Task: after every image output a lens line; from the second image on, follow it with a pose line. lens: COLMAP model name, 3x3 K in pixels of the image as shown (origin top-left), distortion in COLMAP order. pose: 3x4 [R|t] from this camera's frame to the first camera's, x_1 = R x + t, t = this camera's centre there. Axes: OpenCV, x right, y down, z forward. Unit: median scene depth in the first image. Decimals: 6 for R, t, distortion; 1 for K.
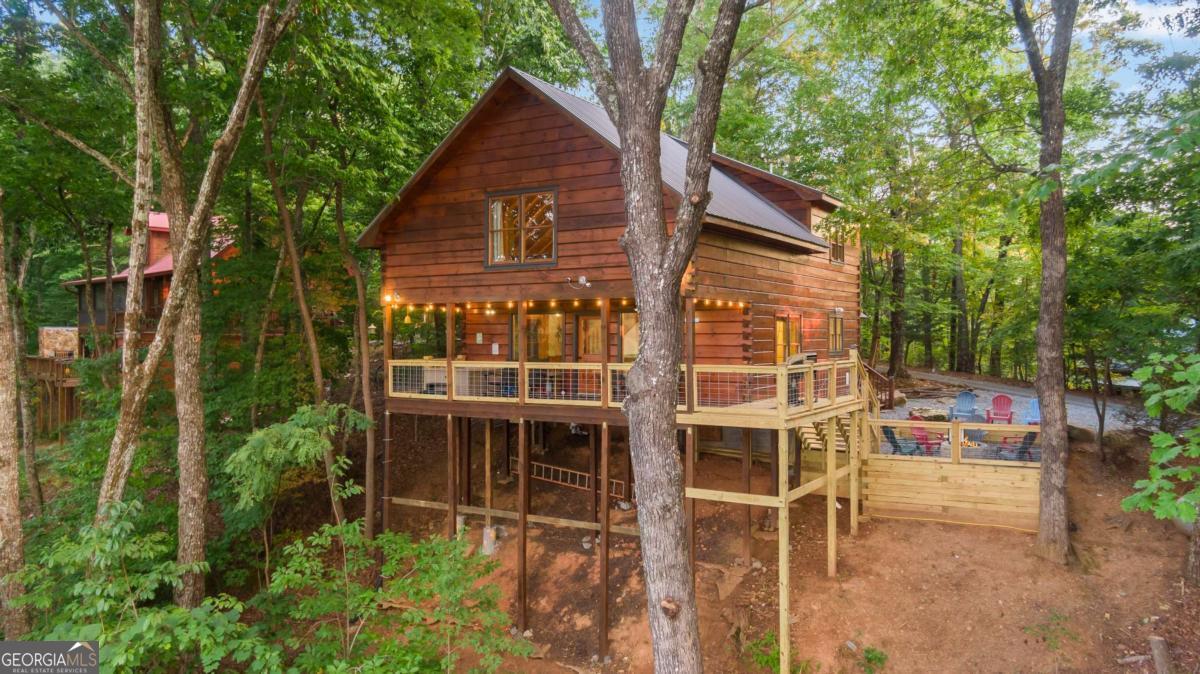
lens RADIAL K [[858.5, 0, 600.0], [0, 858.5, 337.0], [0, 0, 1]] dist [0.045939, -0.060239]
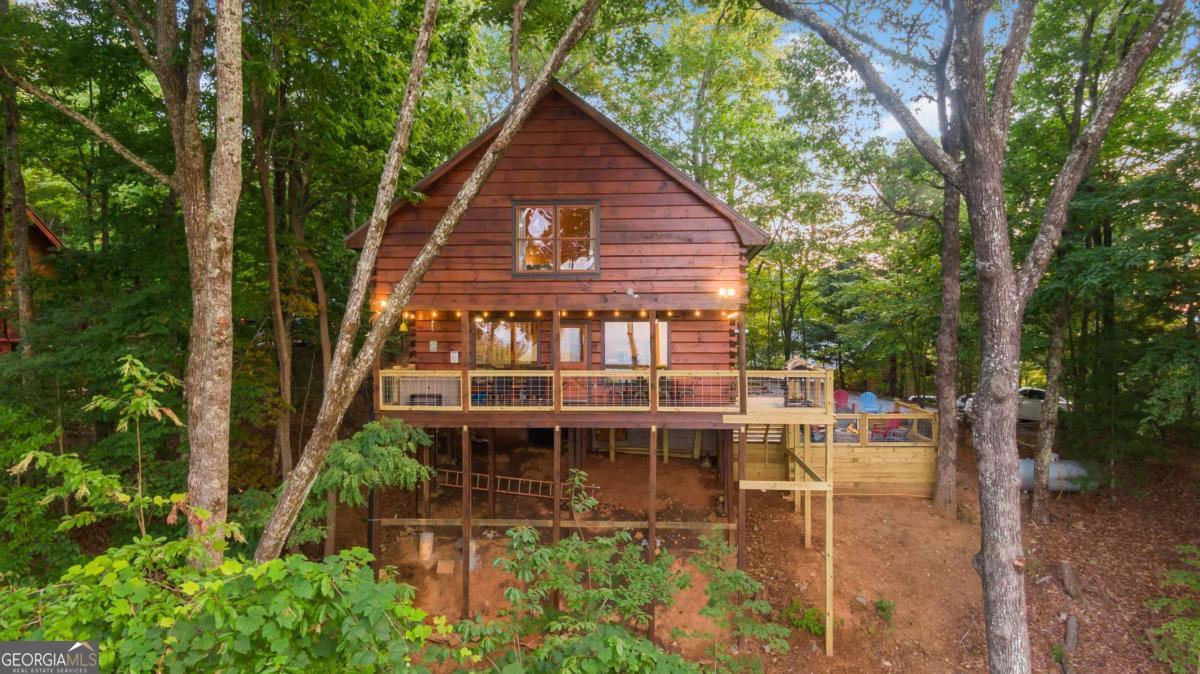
lens RADIAL K [[858.5, 0, 600.0], [0, 858.5, 337.0], [0, 0, 1]] dist [0.045939, -0.060239]
pose [[0.892317, 0.001793, 0.451407, -0.524199], [-0.000545, 0.999996, -0.002895, -0.007741], [-0.451410, 0.002337, 0.892314, 0.074826]]
